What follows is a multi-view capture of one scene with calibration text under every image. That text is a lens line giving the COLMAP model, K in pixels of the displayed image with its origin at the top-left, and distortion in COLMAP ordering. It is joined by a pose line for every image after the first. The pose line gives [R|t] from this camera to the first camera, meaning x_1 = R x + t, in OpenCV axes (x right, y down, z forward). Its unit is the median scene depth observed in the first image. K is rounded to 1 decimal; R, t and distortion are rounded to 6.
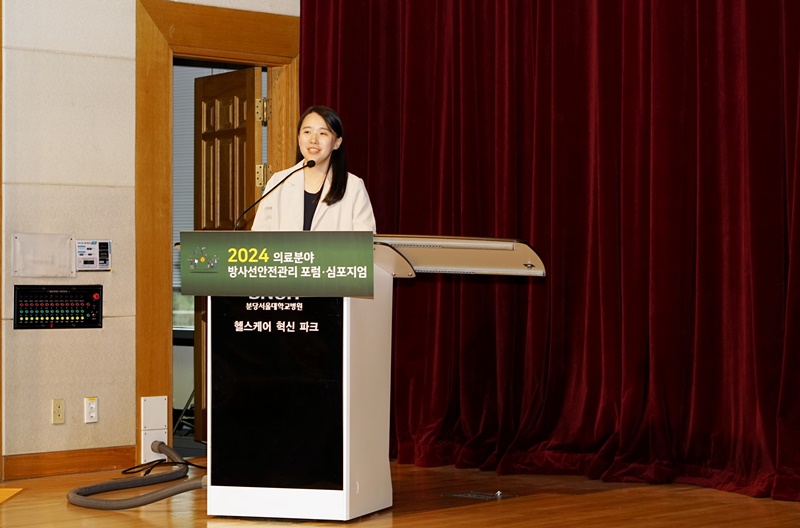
lens RADIAL K [[2109.9, 0, 404.0], [0, 2109.9, 261.8], [0, 0, 1]] dist [-0.108986, 0.000000]
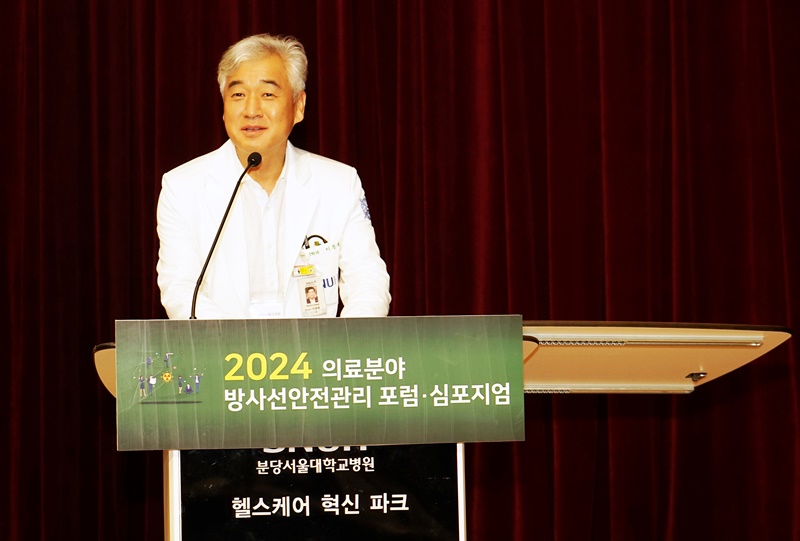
lens RADIAL K [[1781.3, 0, 401.9], [0, 1781.3, 277.2], [0, 0, 1]] dist [-0.083873, 0.000000]
pose [[0.897439, 0.003543, 0.441124, -0.197692], [0.021895, 0.998378, -0.052564, -0.001145], [-0.440595, 0.056831, 0.895905, 0.512172]]
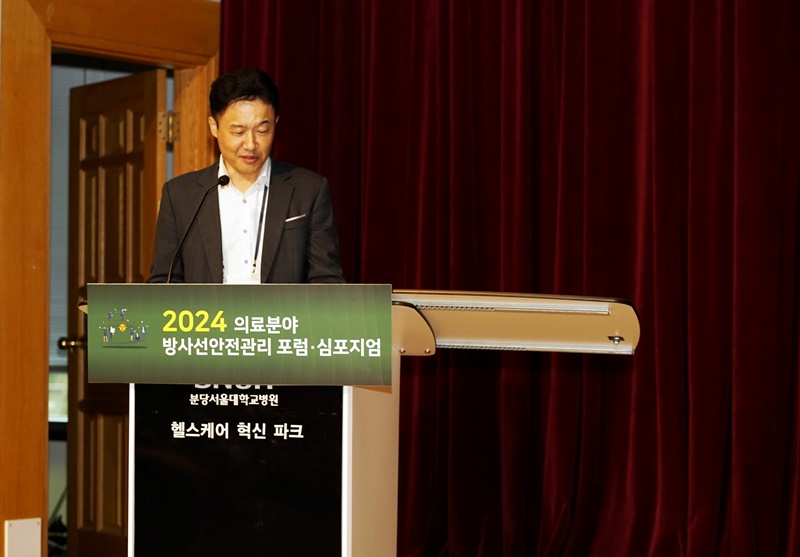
lens RADIAL K [[2174.1, 0, 392.6], [0, 2174.1, 280.4], [0, 0, 1]] dist [-0.058855, 0.000000]
pose [[0.997096, 0.005611, 0.075952, -0.054213], [-0.003707, 0.999676, -0.025188, 0.000837], [-0.076068, 0.024833, 0.996793, 0.276800]]
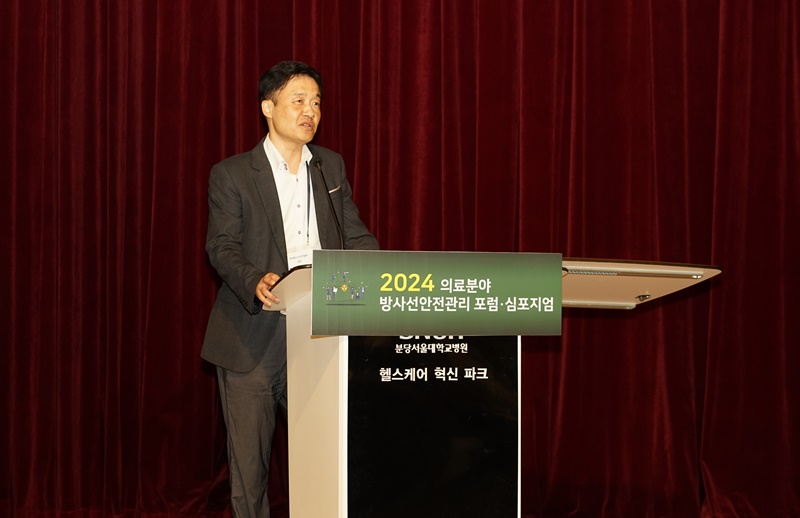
lens RADIAL K [[2045.6, 0, 398.9], [0, 2045.6, 266.4], [0, 0, 1]] dist [0.019365, 0.000000]
pose [[0.786995, 0.011266, 0.616856, -0.456594], [-0.004012, 0.999906, -0.013143, 0.000716], [-0.616946, 0.007869, 0.786966, 0.350496]]
